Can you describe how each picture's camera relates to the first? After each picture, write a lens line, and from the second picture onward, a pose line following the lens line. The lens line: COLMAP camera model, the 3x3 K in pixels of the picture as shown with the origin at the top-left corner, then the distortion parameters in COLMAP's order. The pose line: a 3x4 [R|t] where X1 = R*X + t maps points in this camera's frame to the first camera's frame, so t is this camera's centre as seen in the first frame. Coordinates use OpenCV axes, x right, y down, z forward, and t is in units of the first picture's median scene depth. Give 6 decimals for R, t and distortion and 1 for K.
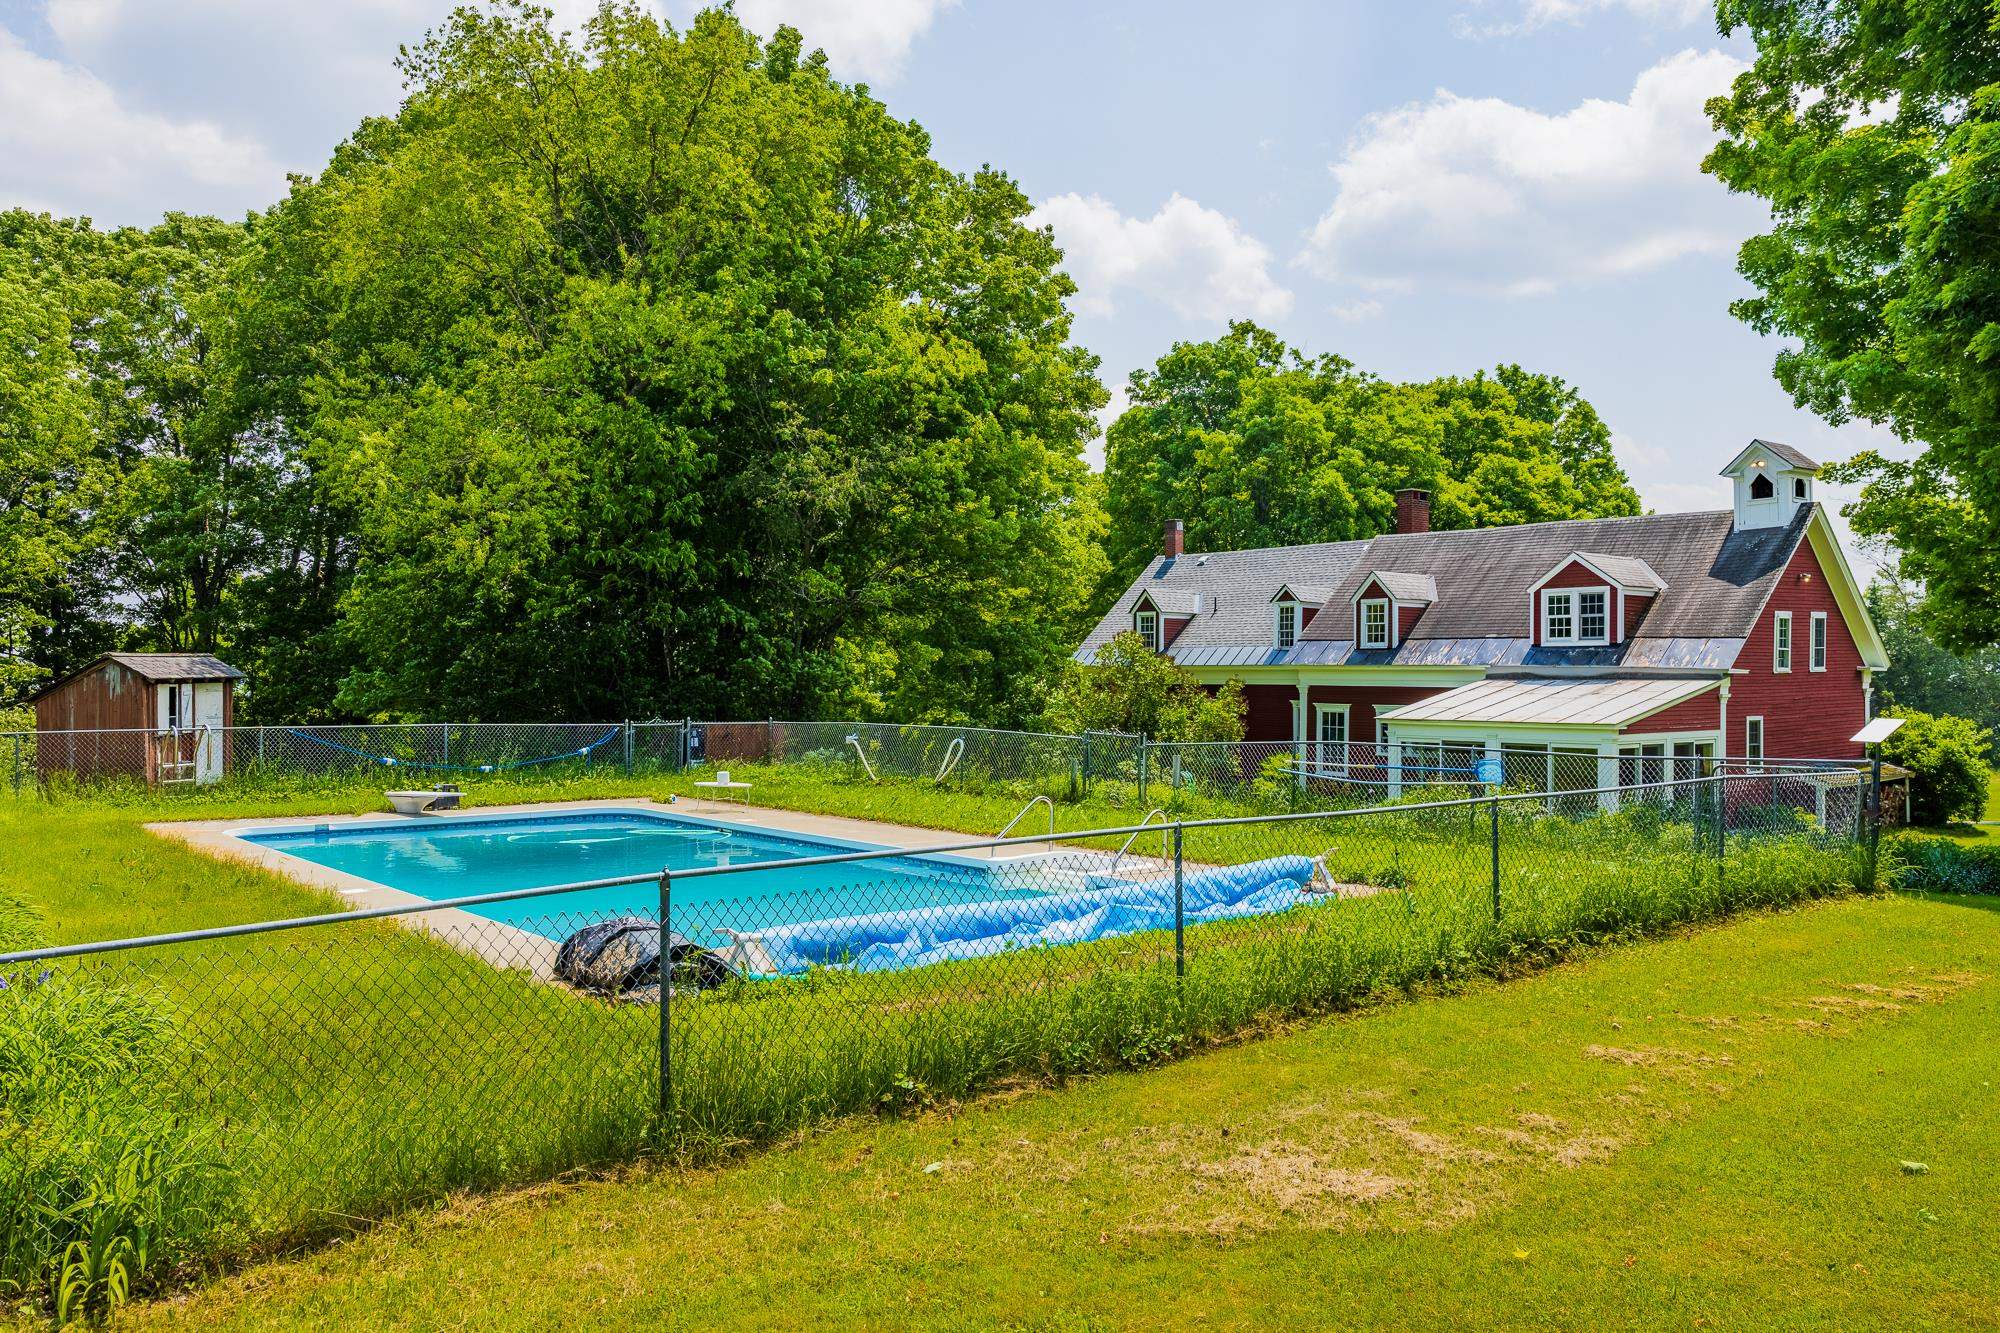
lens RADIAL K [[1714.7, 0, 1000.0], [0, 1714.7, 666.5], [0, 0, 1]] dist [-0.003142, 0.068289]
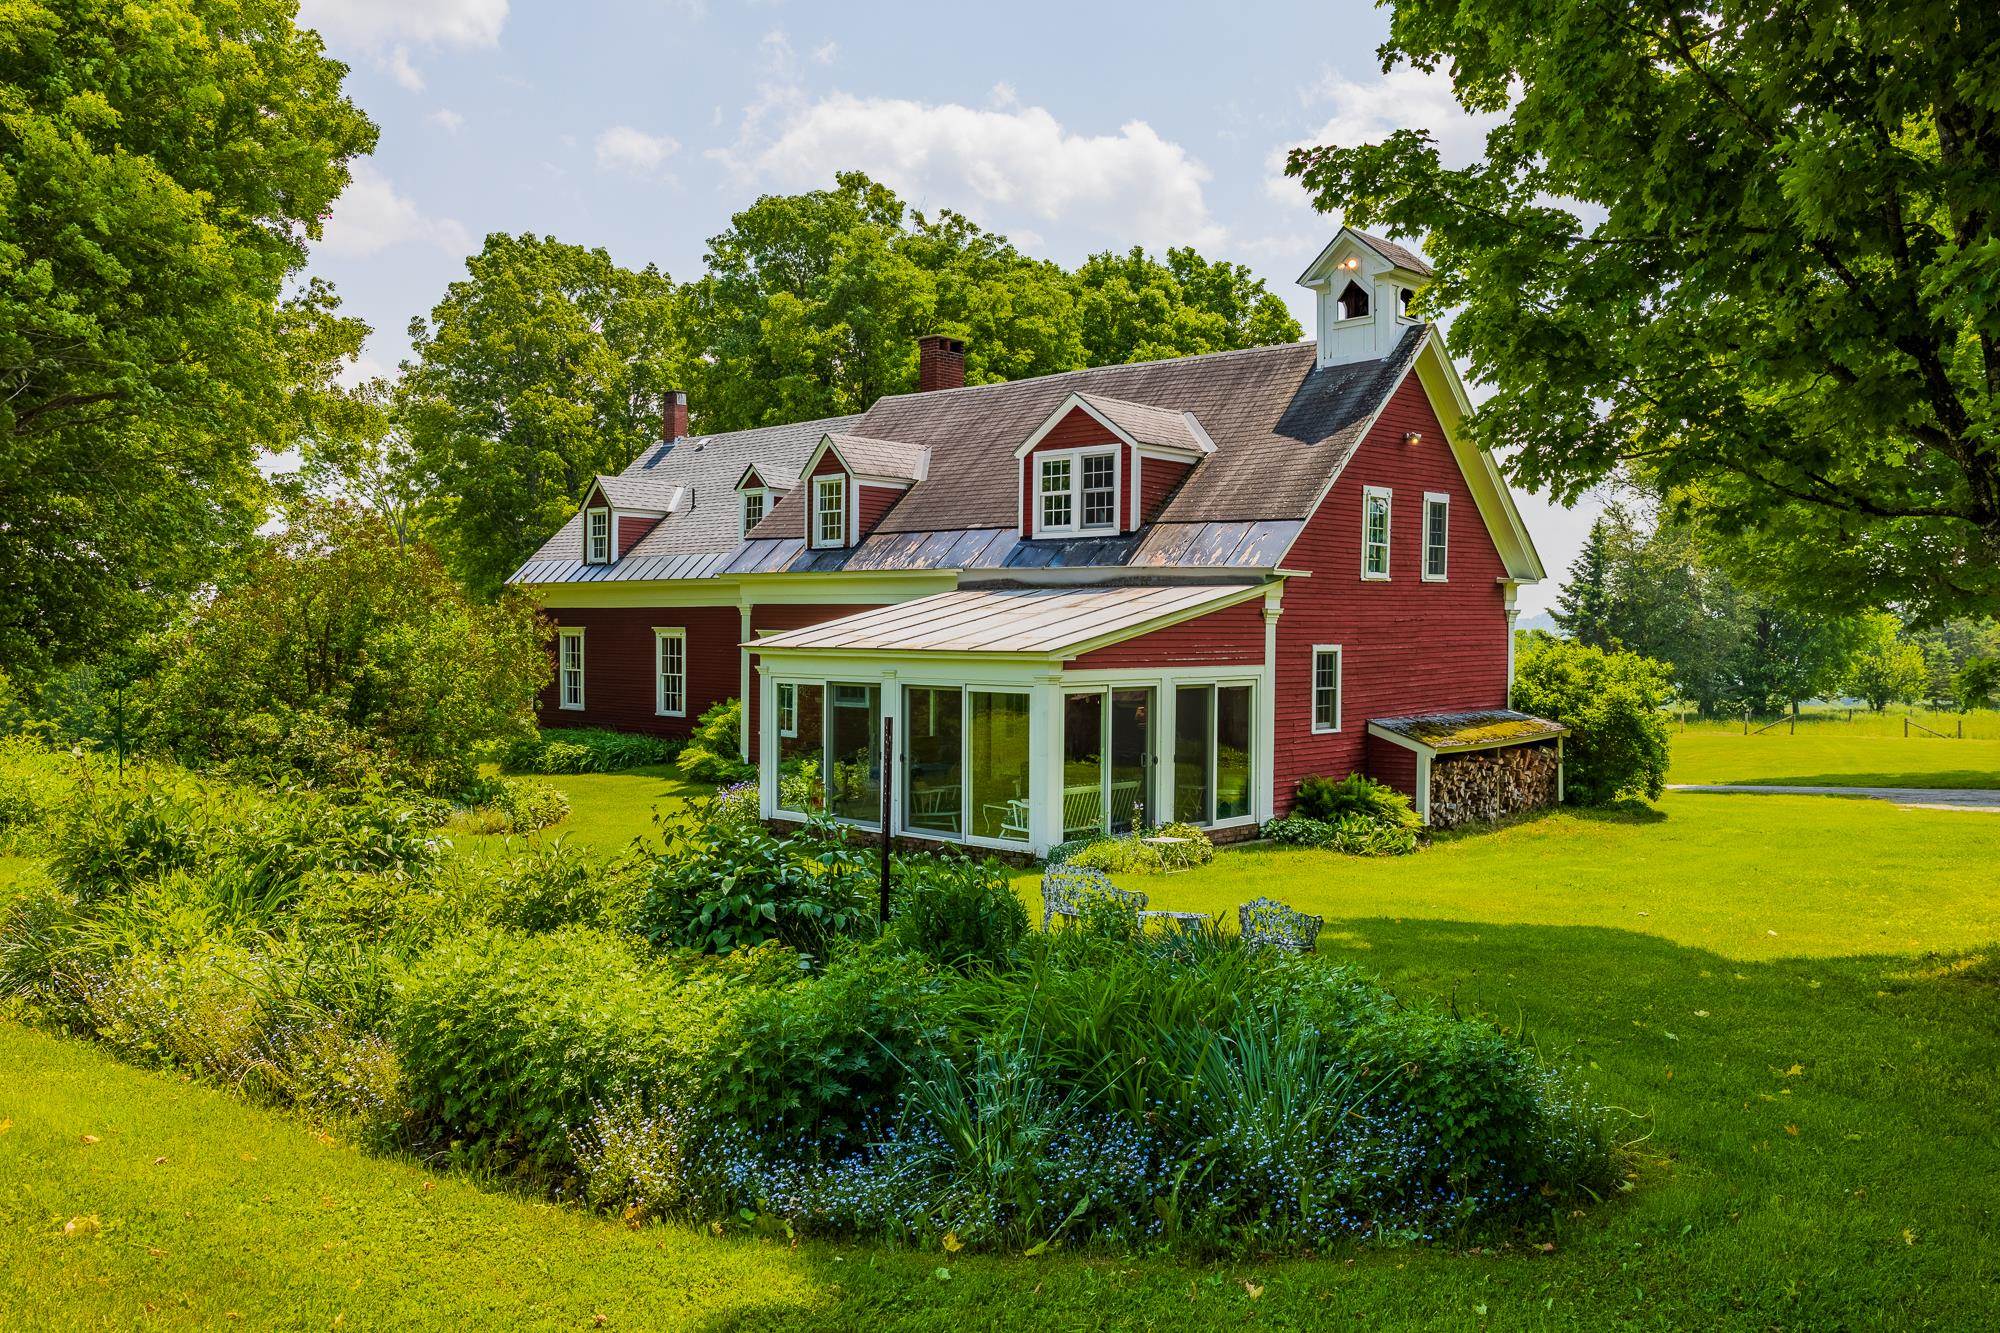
lens RADIAL K [[1714.7, 0, 1000.0], [0, 1714.7, 666.5], [0, 0, 1]] dist [-0.003142, 0.068289]
pose [[0.992706, 0.003105, 0.120516, 0.225051], [-0.006470, 0.999600, 0.027539, 0.018878], [-0.120383, -0.028118, 0.992329, 0.350738]]
